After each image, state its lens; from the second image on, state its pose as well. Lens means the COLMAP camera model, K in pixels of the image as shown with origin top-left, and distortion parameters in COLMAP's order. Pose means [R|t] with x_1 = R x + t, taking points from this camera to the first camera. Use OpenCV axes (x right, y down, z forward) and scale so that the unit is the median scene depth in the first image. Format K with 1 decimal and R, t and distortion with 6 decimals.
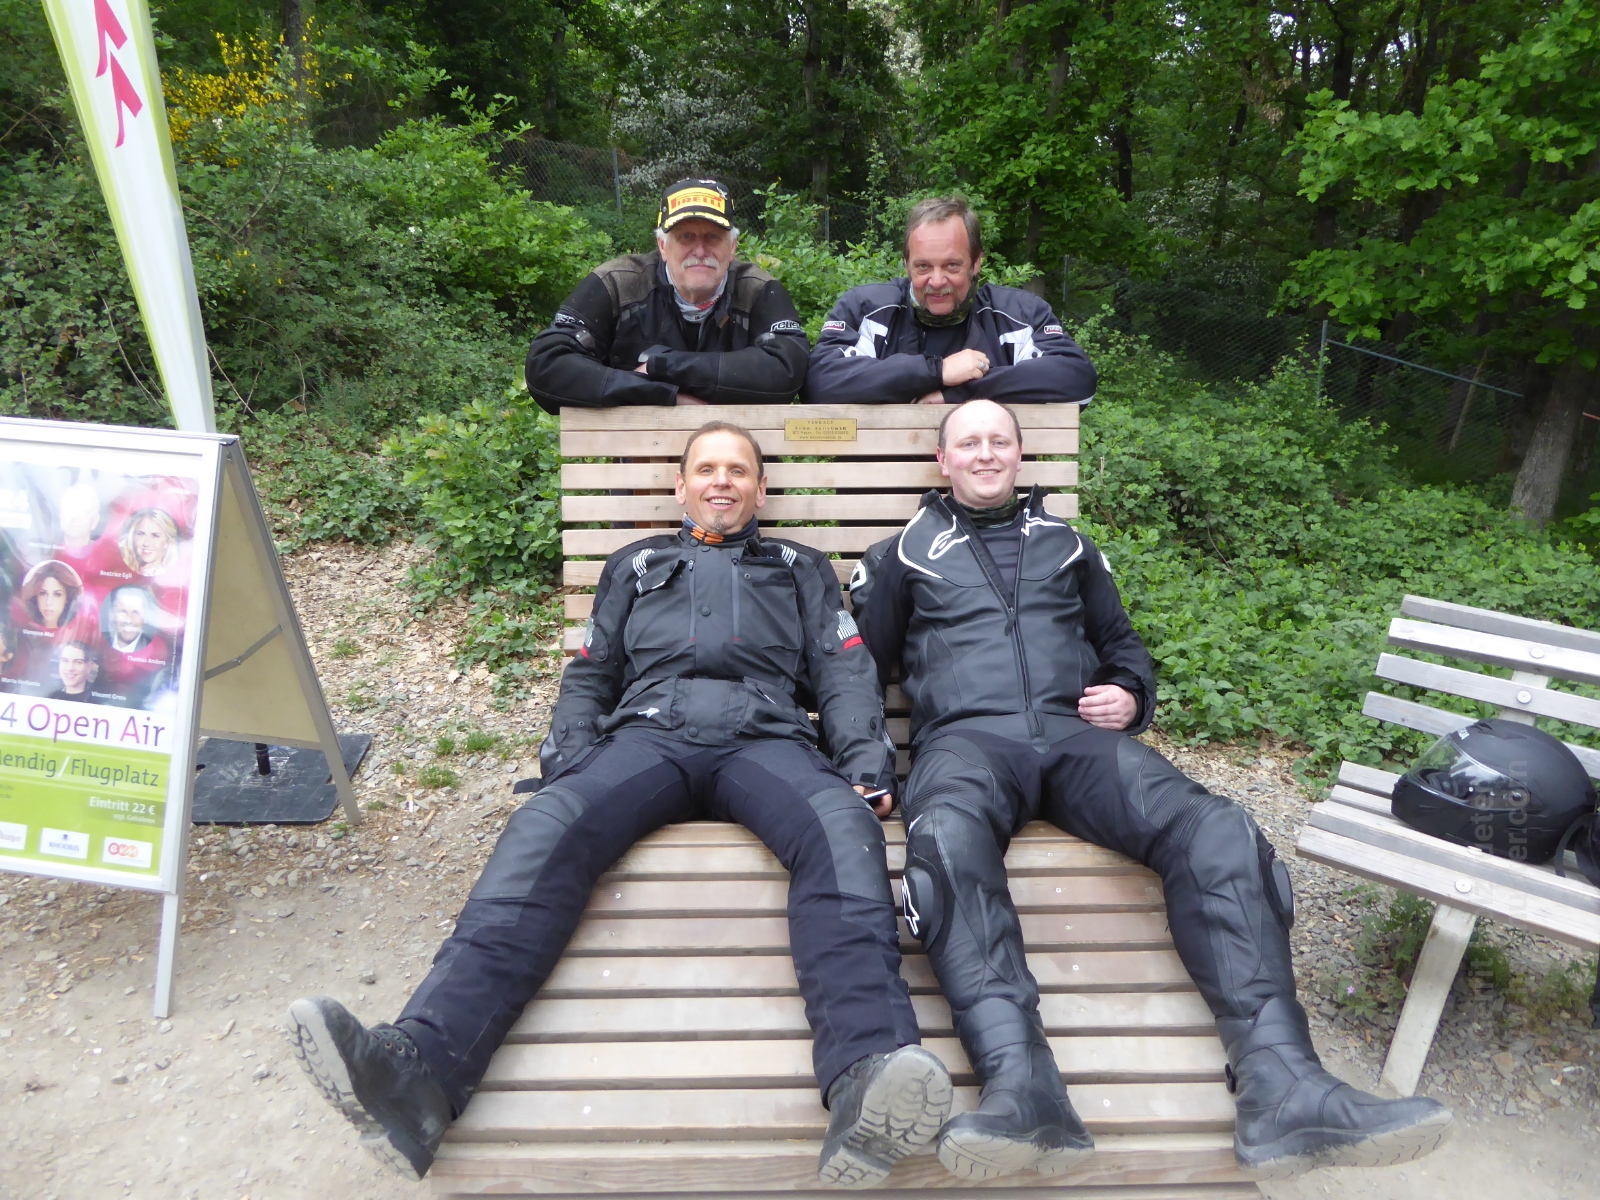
lens RADIAL K [[1142.9, 0, 800.0], [0, 1142.9, 600.0], [0, 0, 1]] dist [-0.027186, 0.004427]
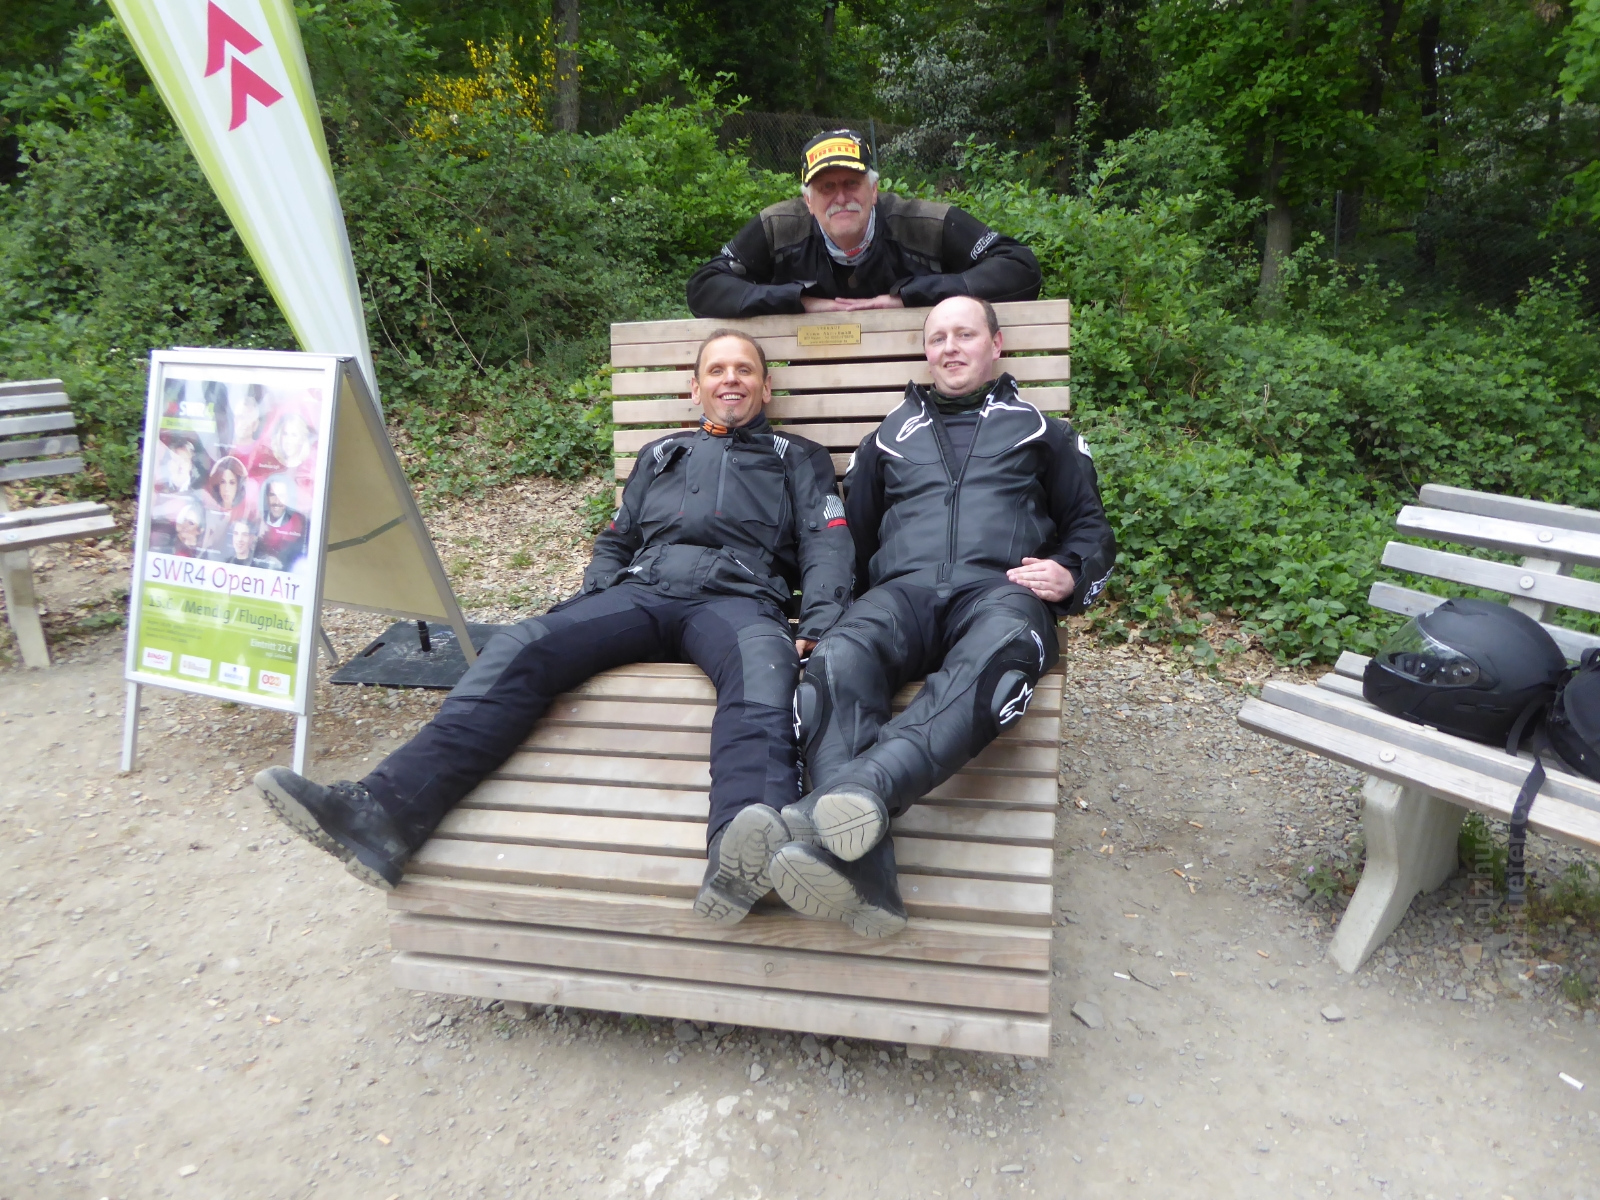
lens RADIAL K [[1142.9, 0, 800.0], [0, 1142.9, 600.0], [0, 0, 1]] dist [-0.027186, 0.004427]
pose [[0.964254, 0.019005, -0.264296, 0.157842], [-0.013636, 0.999662, 0.022134, 0.045680], [0.264627, -0.017739, 0.964188, -0.042142]]
